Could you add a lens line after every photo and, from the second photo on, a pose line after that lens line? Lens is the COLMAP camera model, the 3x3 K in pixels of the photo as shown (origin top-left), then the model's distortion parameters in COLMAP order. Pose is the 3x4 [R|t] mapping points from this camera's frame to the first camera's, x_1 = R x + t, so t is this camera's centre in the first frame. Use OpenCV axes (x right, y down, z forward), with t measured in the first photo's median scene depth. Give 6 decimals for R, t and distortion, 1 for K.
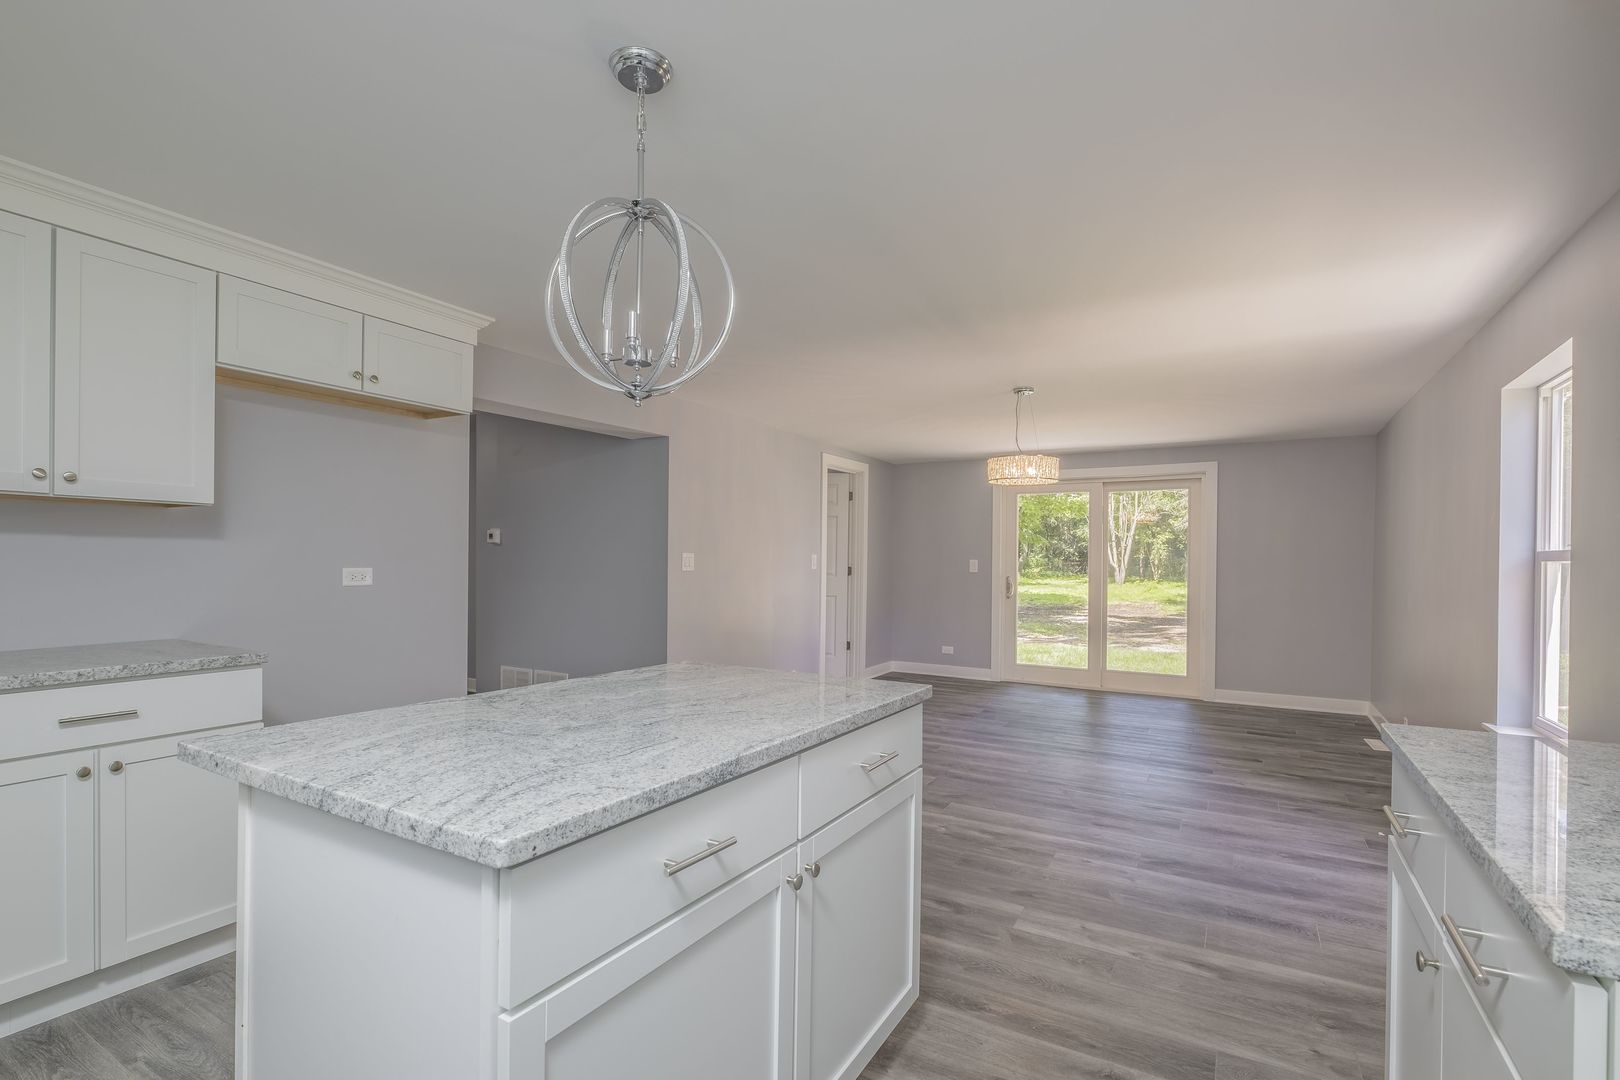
lens RADIAL K [[730.8, 0, 809.9], [0, 730.8, 552.9], [0, 0, 1]] dist [-0.004909, -0.001532]
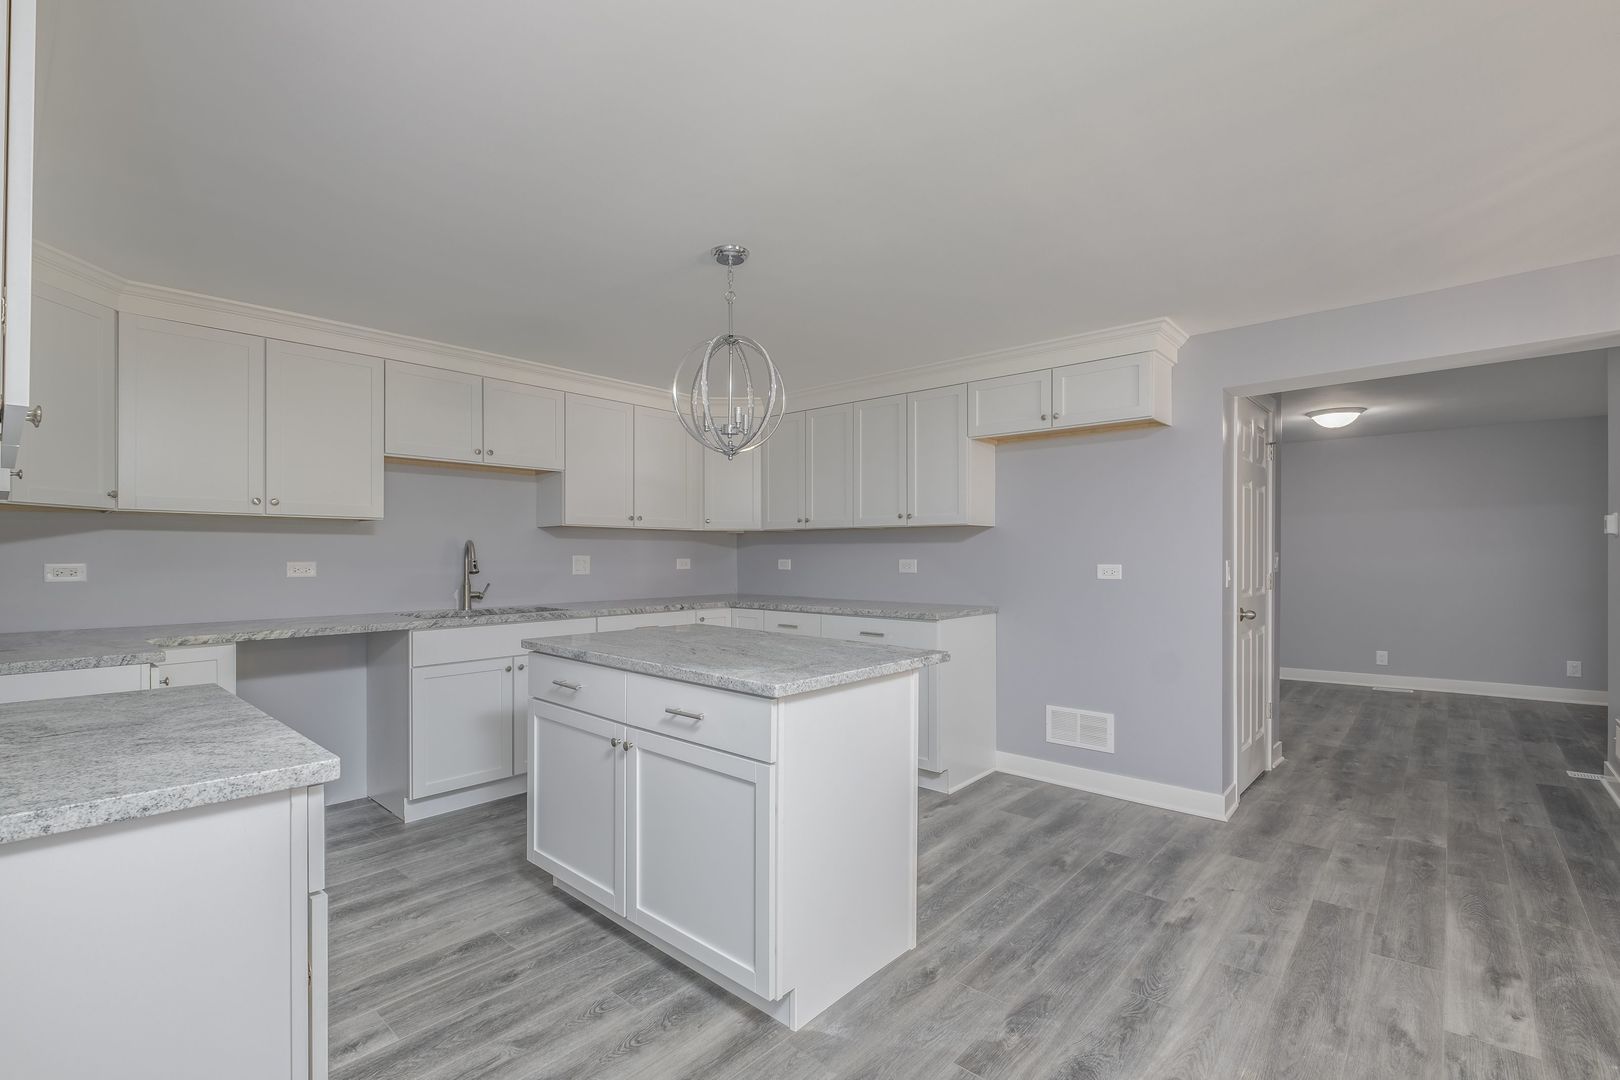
lens RADIAL K [[730.8, 0, 809.9], [0, 730.8, 552.9], [0, 0, 1]] dist [-0.004909, -0.001532]
pose [[-0.186848, -0.016690, -0.982247, 0.588719], [0.002106, 0.999847, -0.017390, 0.018668], [0.982387, -0.005318, -0.186784, 0.658415]]
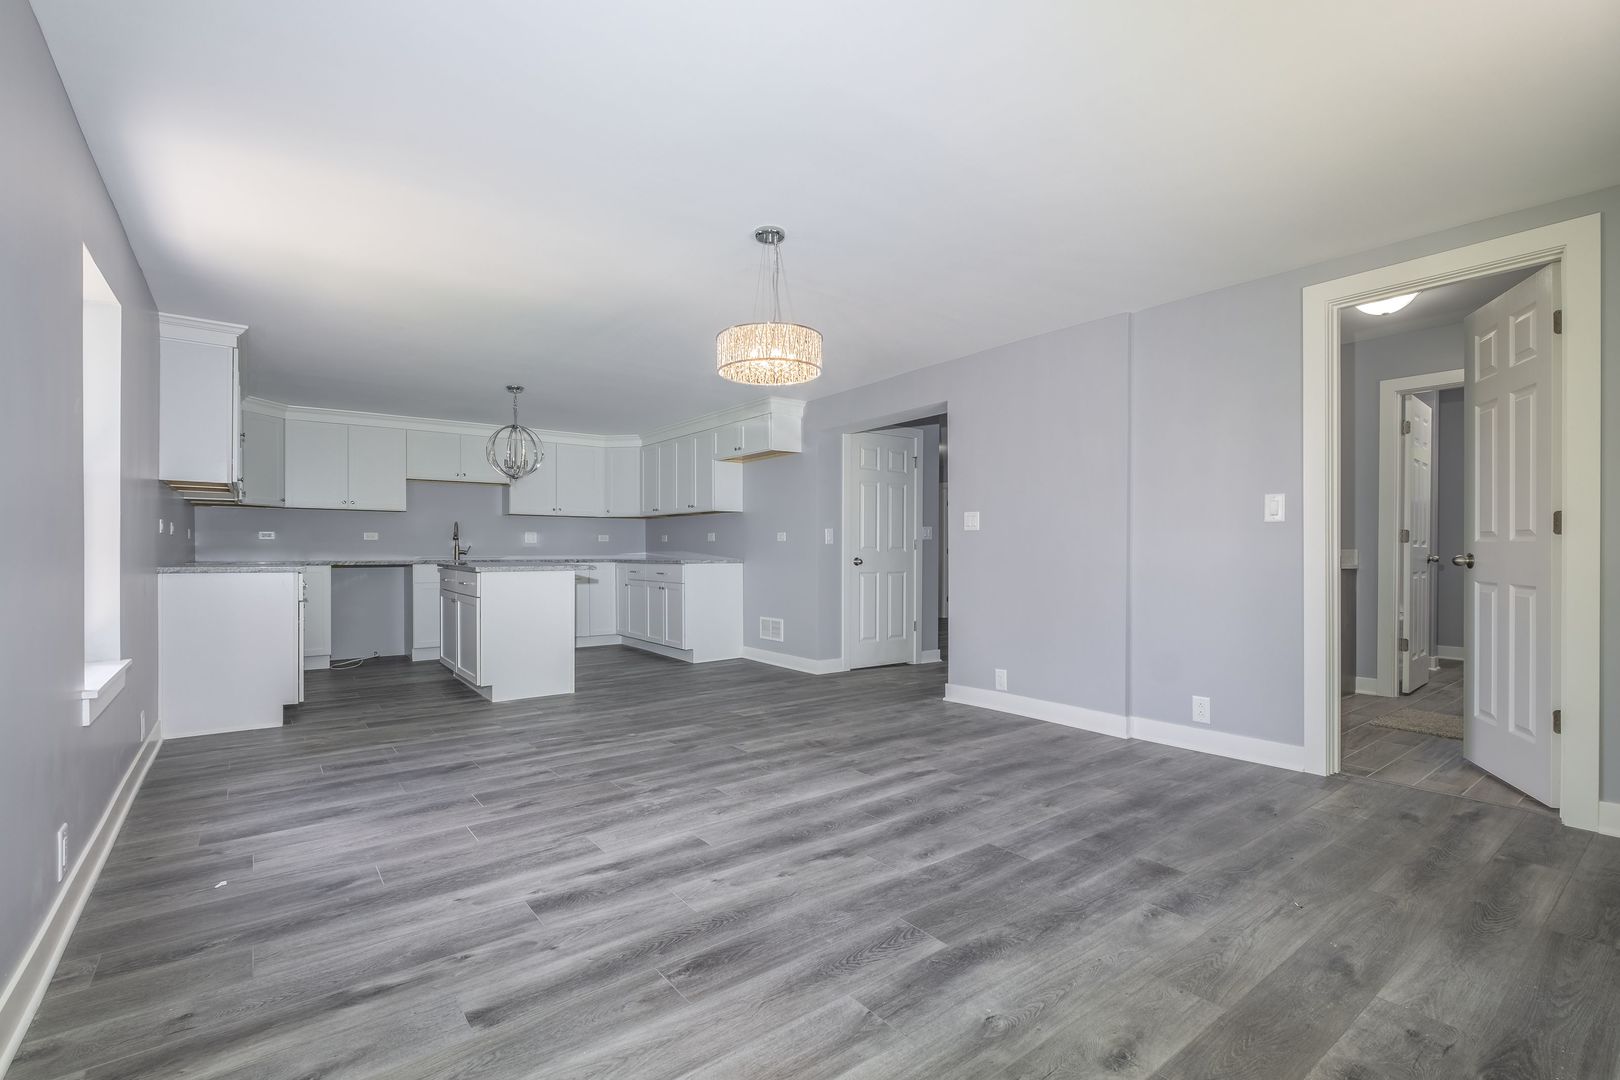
lens RADIAL K [[730.8, 0, 809.9], [0, 730.8, 552.9], [0, 0, 1]] dist [-0.004909, -0.001532]
pose [[-0.373765, -0.011275, -0.927455, 1.149271], [-0.000393, 0.999928, -0.011998, 0.092994], [0.927523, -0.004120, -0.373743, 1.666943]]
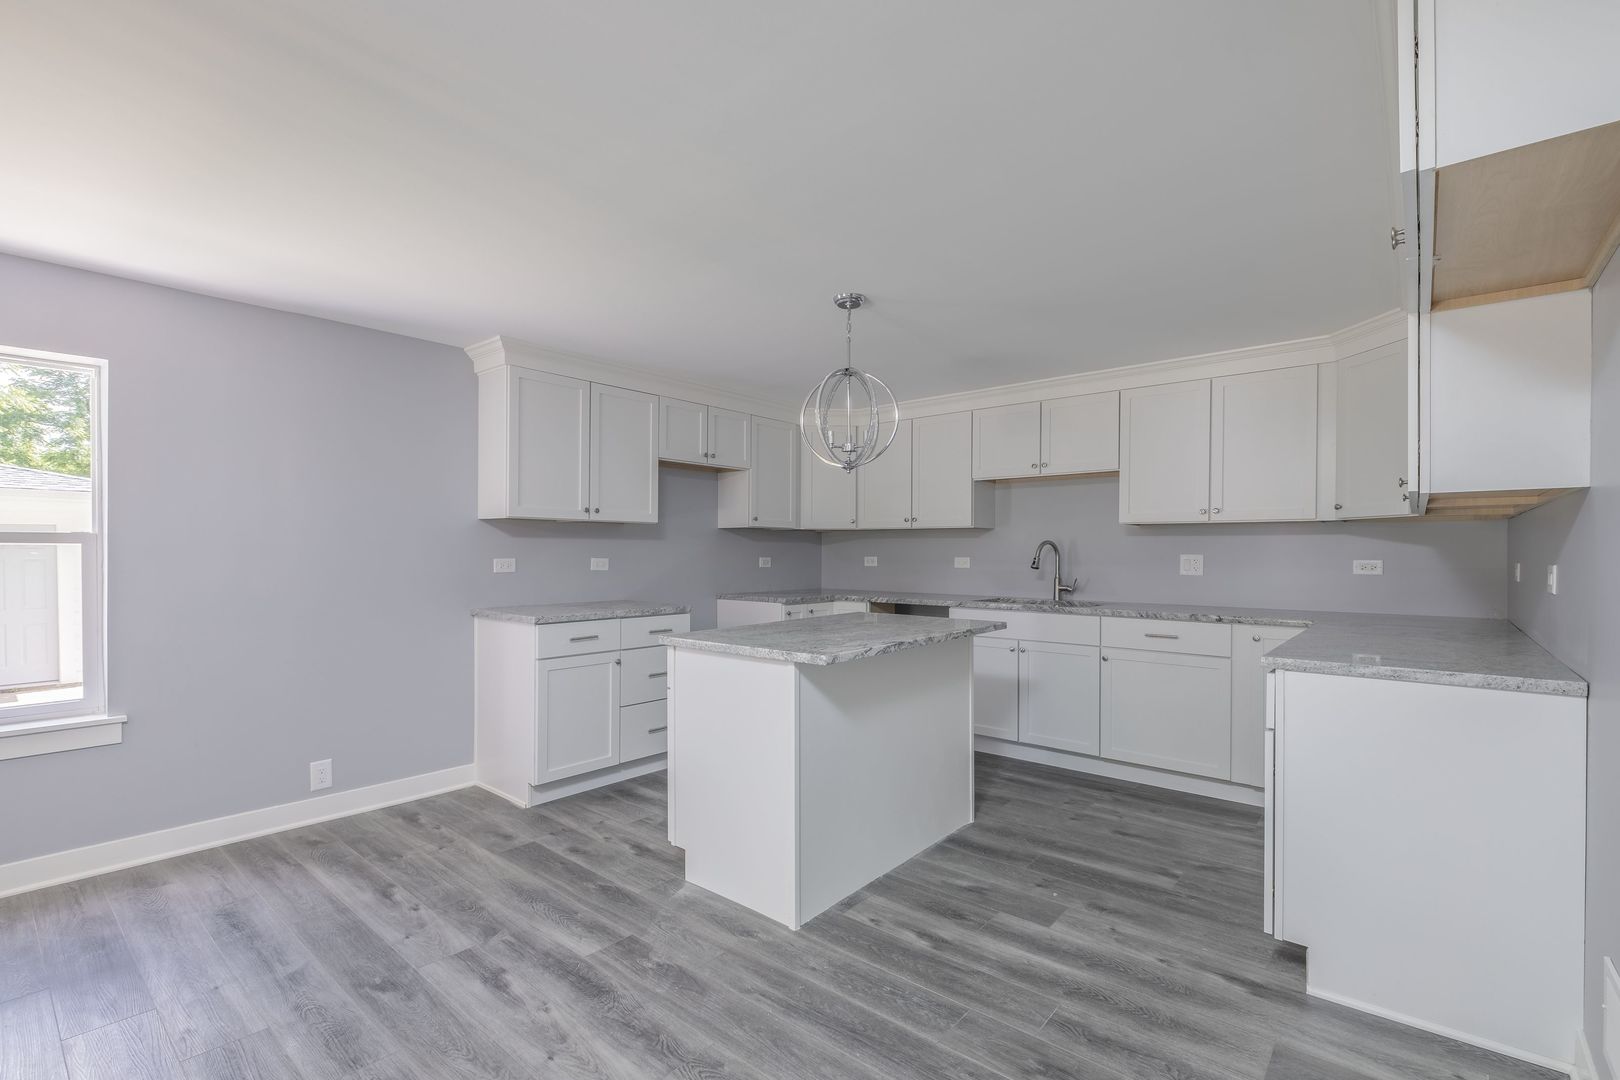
lens RADIAL K [[730.8, 0, 809.9], [0, 730.8, 552.9], [0, 0, 1]] dist [-0.004909, -0.001532]
pose [[-0.985569, -0.017419, 0.168375, -0.224990], [-0.017422, 0.999847, 0.001462, 0.006458], [-0.168374, -0.001492, -0.985722, 1.317018]]
